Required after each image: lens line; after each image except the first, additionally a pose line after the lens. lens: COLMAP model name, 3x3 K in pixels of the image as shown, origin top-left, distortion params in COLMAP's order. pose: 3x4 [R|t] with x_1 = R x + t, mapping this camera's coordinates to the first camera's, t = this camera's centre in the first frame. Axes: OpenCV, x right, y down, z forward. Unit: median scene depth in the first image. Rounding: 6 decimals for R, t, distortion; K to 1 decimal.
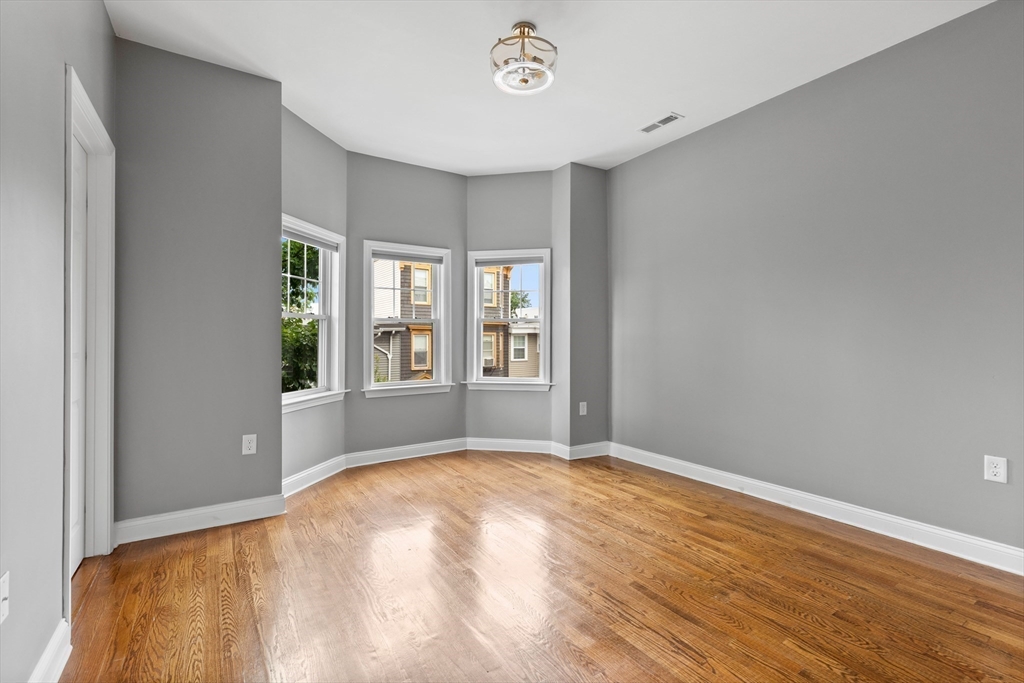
lens RADIAL K [[462.6, 0, 517.5], [0, 462.6, 337.9], [0, 0, 1]] dist [0.002899, -0.000612]
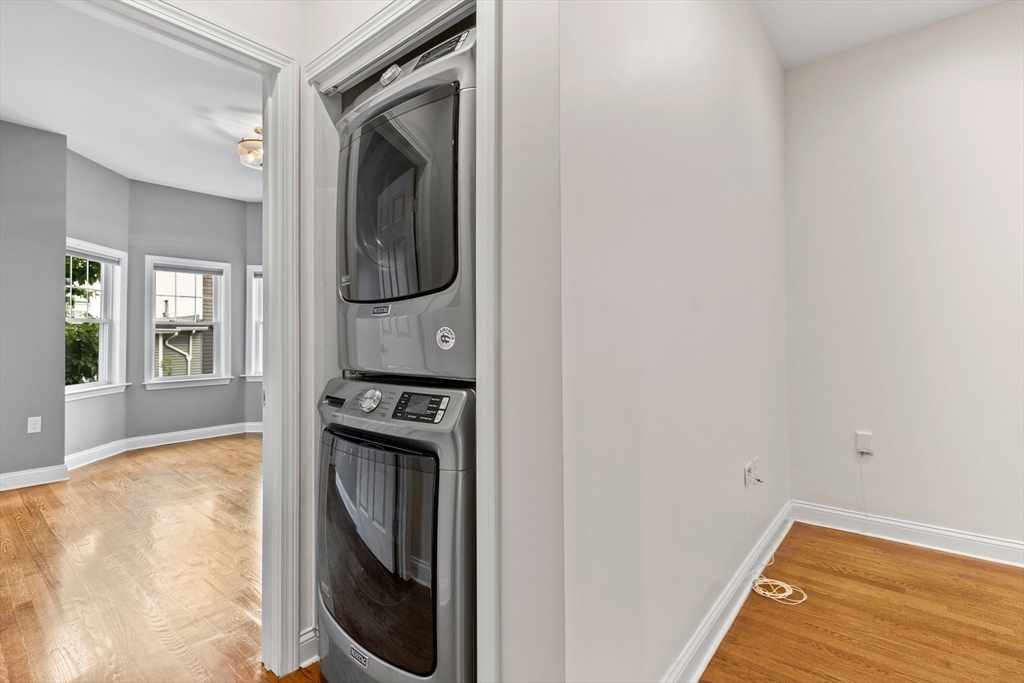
lens RADIAL K [[481.2, 0, 475.9], [0, 481.2, 328.8], [0, 0, 1]] dist [0.001409, 0.000217]
pose [[0.967106, -0.001220, 0.254370, 0.168072], [0.005339, 0.999866, -0.015505, -0.001482], [-0.254317, 0.016353, 0.966983, -0.392111]]
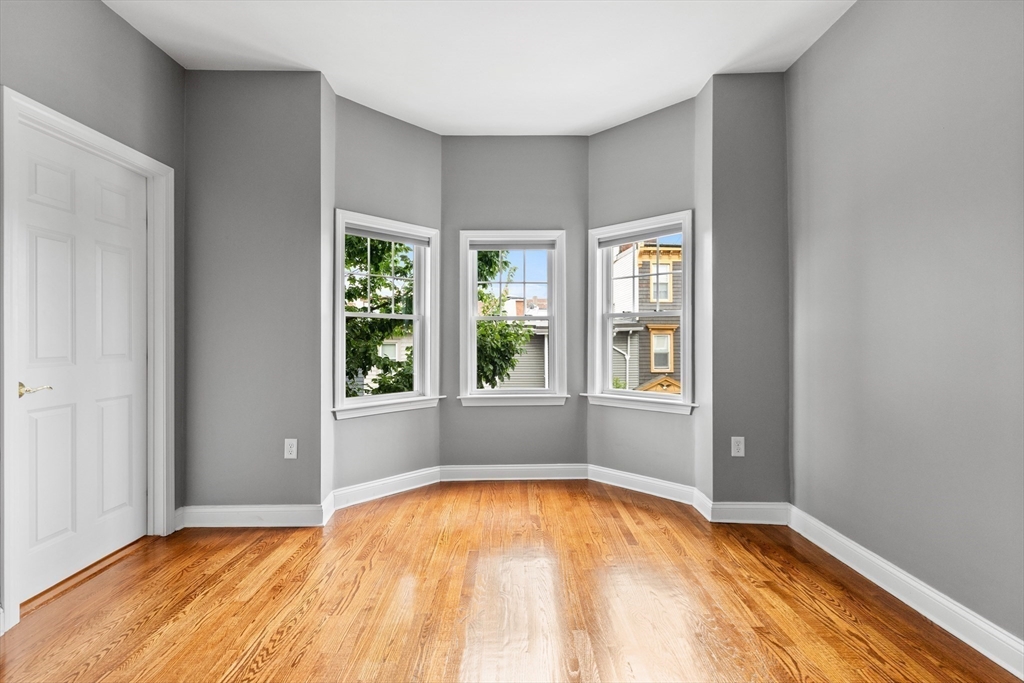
lens RADIAL K [[462.6, 0, 517.5], [0, 462.6, 337.9], [0, 0, 1]] dist [0.002899, -0.000612]
pose [[0.843273, -0.003762, -0.537473, 0.248032], [0.003870, 0.999992, -0.000928, -0.001530], [0.537472, -0.001298, 0.843281, 0.302119]]
